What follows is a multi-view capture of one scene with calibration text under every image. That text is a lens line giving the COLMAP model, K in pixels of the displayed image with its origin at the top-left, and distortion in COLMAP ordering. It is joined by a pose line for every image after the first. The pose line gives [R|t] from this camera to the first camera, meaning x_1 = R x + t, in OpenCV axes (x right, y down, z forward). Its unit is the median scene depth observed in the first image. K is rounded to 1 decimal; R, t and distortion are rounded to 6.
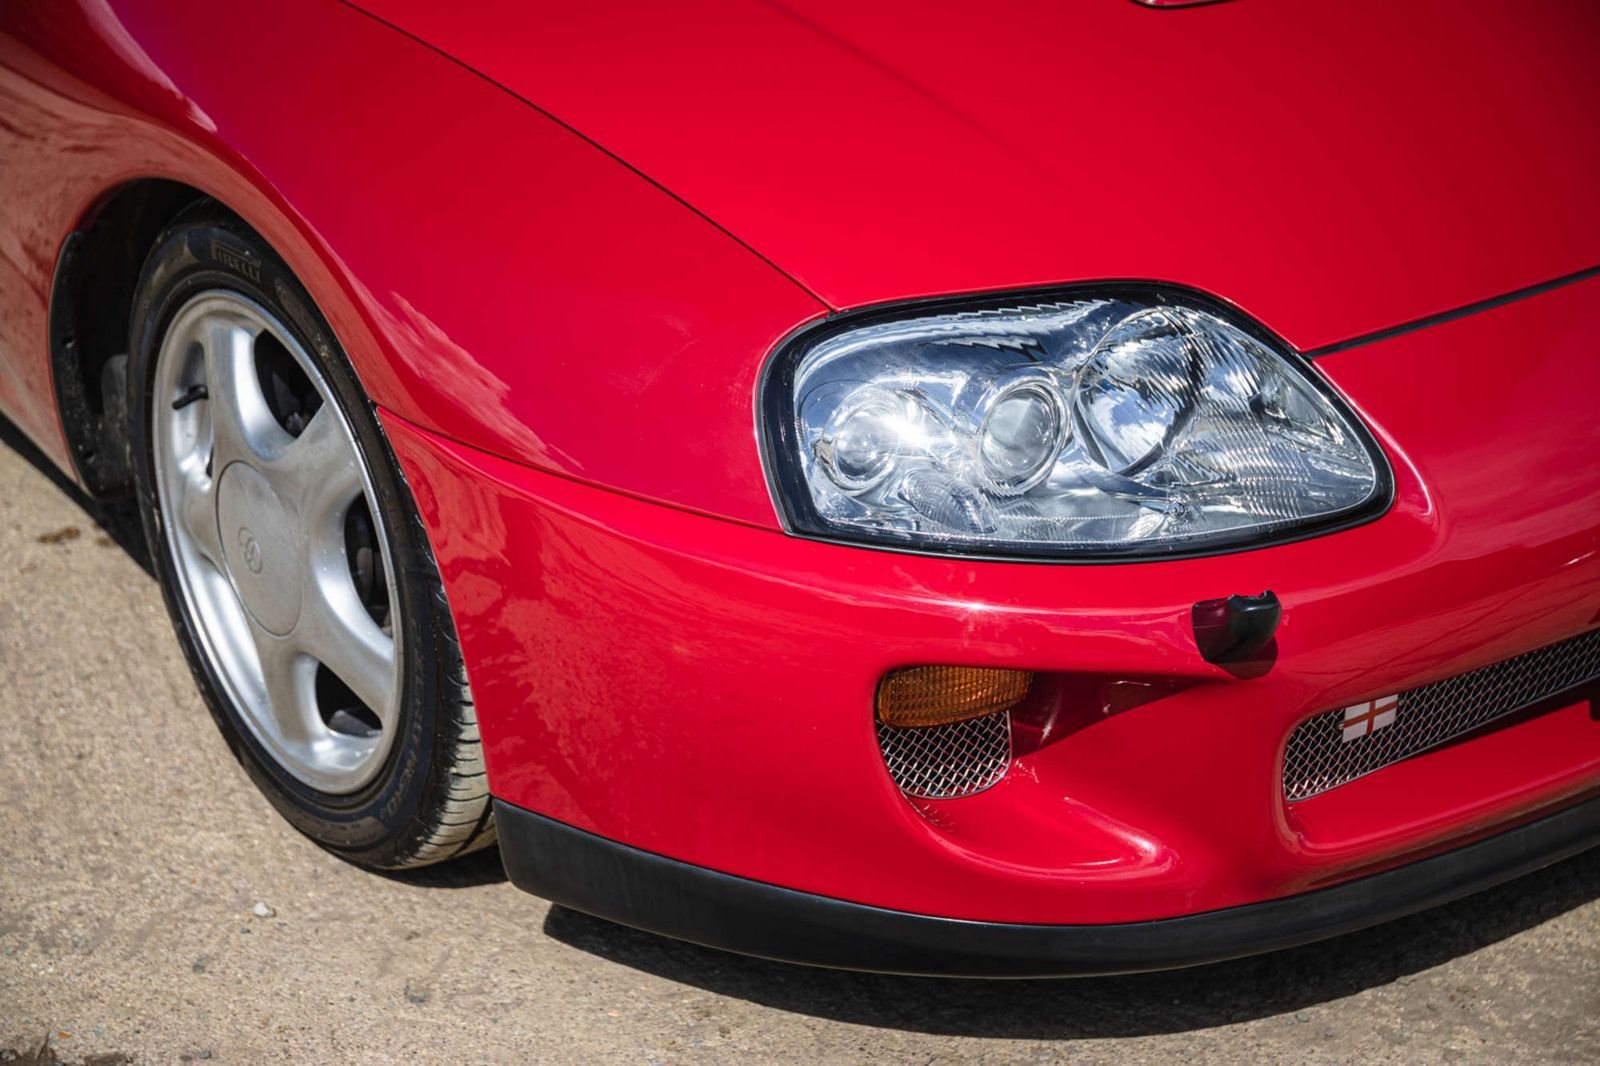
lens RADIAL K [[2914.3, 0, 800.0], [0, 2914.3, 533.0], [0, 0, 1]] dist [0.115683, 0.080912]
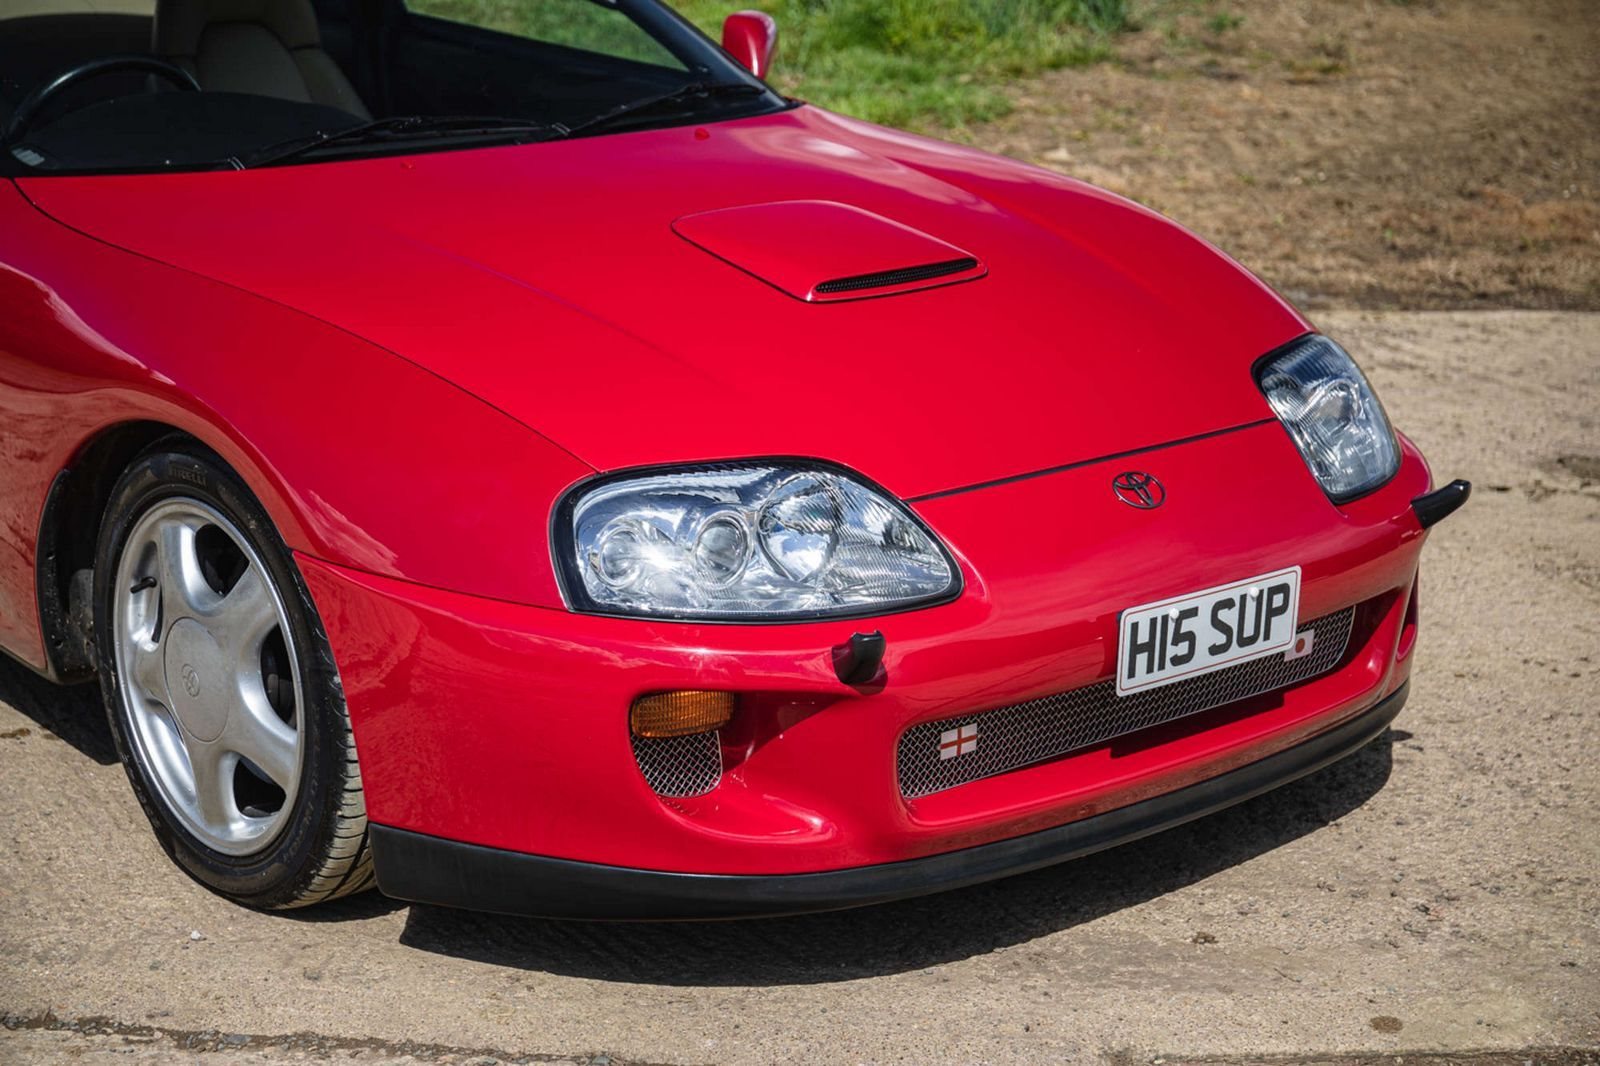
lens RADIAL K [[2914.3, 0, 800.0], [0, 2914.3, 533.0], [0, 0, 1]] dist [0.115683, 0.080912]
pose [[0.996872, -0.013558, 0.077855, -0.002388], [0.026527, 0.985422, -0.168049, 0.187380], [-0.074442, 0.169589, 0.982699, -0.445788]]
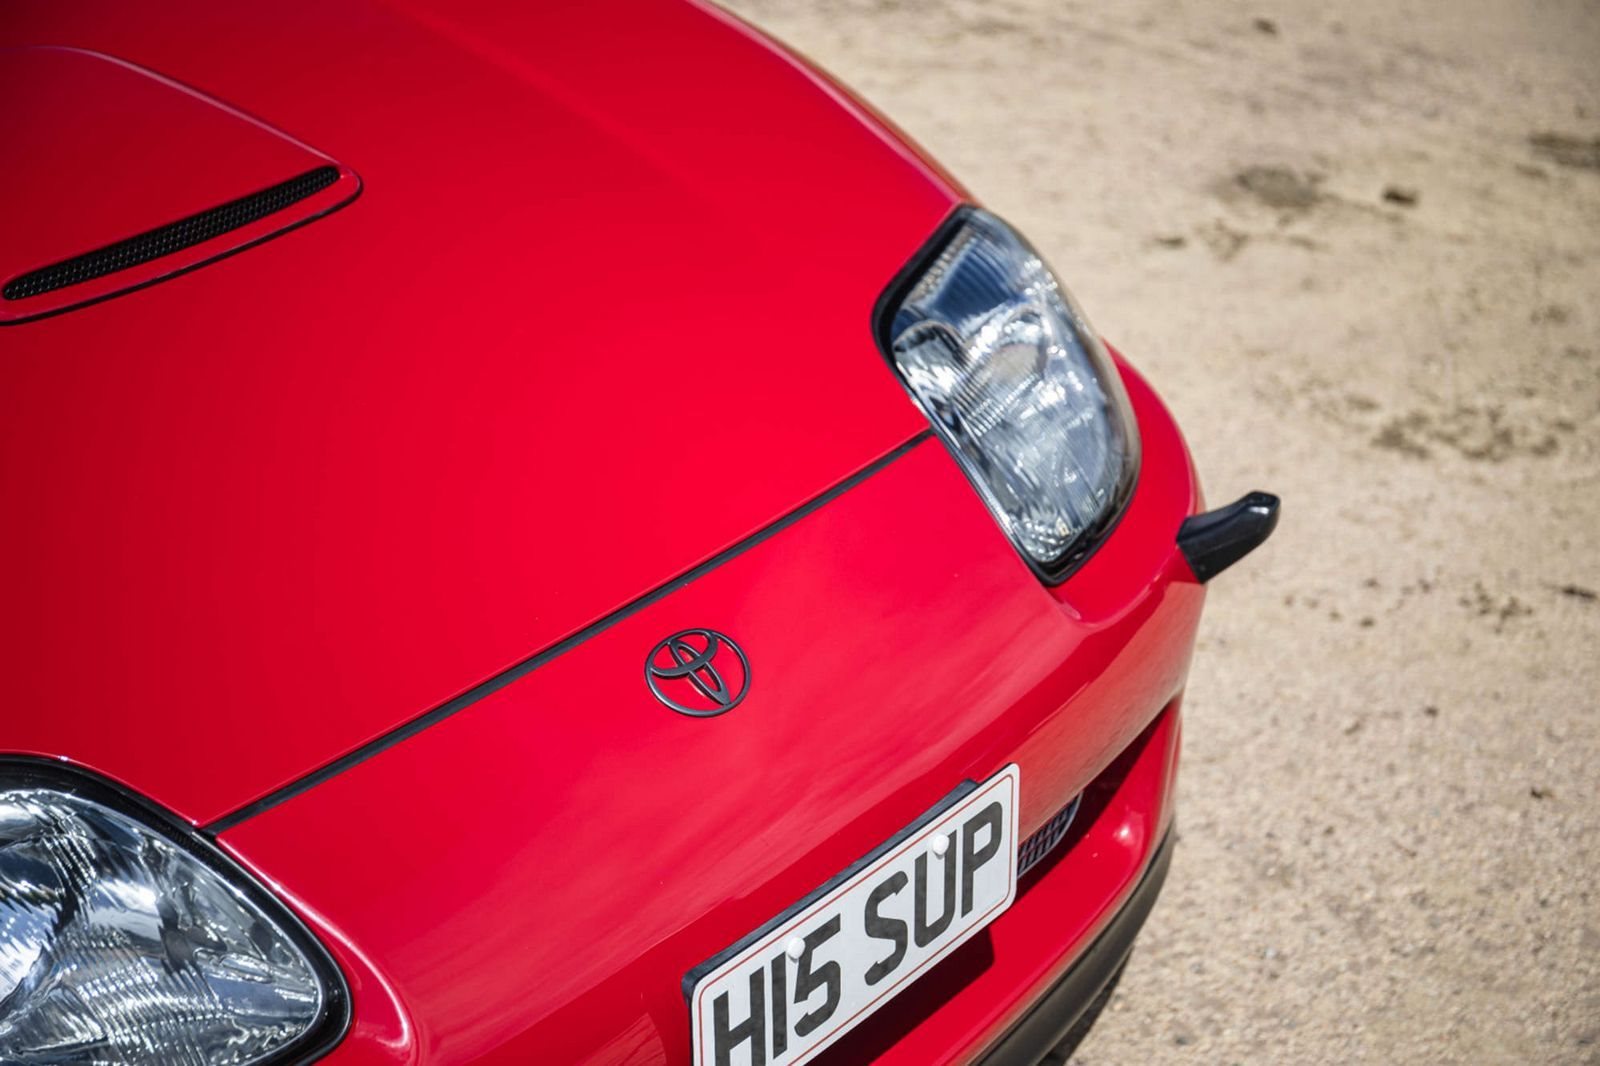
lens RADIAL K [[2914.3, 0, 800.0], [0, 2914.3, 533.0], [0, 0, 1]] dist [0.115683, 0.080912]
pose [[0.965222, -0.143826, 0.218315, 0.146706], [0.145919, 0.989275, 0.006594, -0.102395], [-0.216922, 0.025491, 0.975856, 0.234577]]
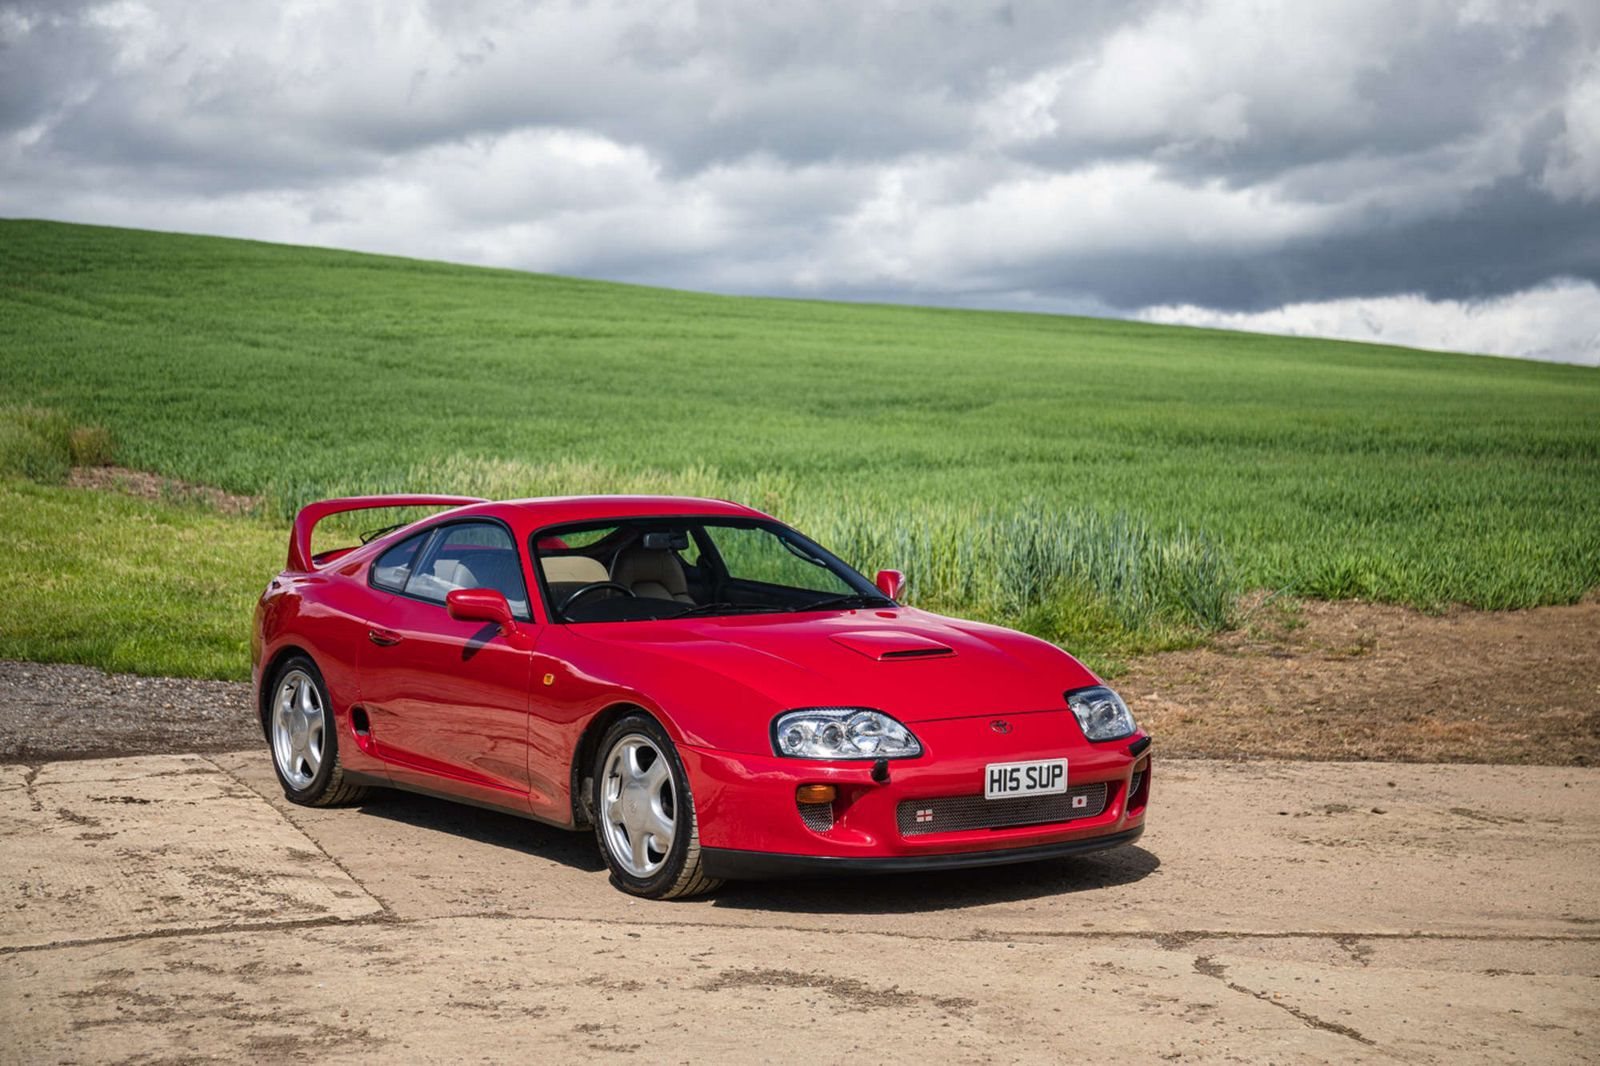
lens RADIAL K [[2914.3, 0, 800.0], [0, 2914.3, 533.0], [0, 0, 1]] dist [0.115683, 0.080912]
pose [[0.999274, -0.003745, -0.037922, 0.161333], [-0.011381, 0.920404, -0.390803, 1.131823], [0.036367, 0.390950, 0.919693, -2.507309]]
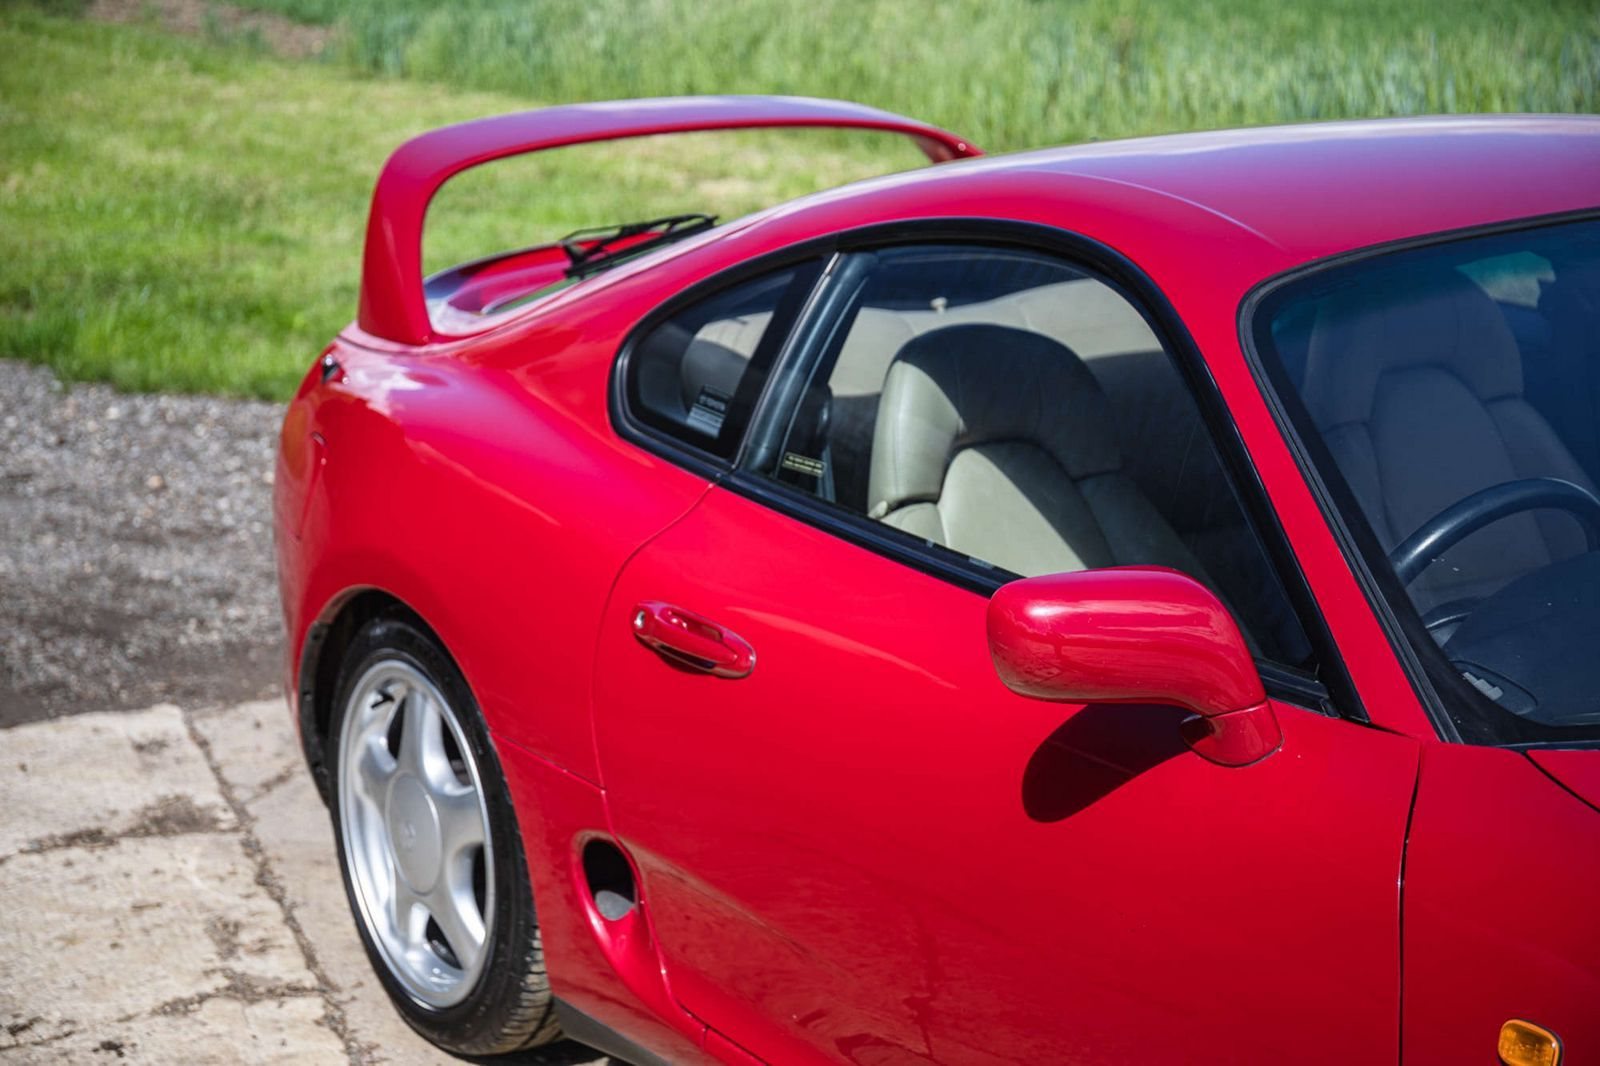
lens RADIAL K [[2914.3, 0, 800.0], [0, 2914.3, 533.0], [0, 0, 1]] dist [0.115683, 0.080912]
pose [[0.997289, -0.010820, -0.072778, -0.465492], [-0.006268, 0.973039, -0.230555, -0.141563], [0.073310, 0.230387, 0.970334, 0.210923]]
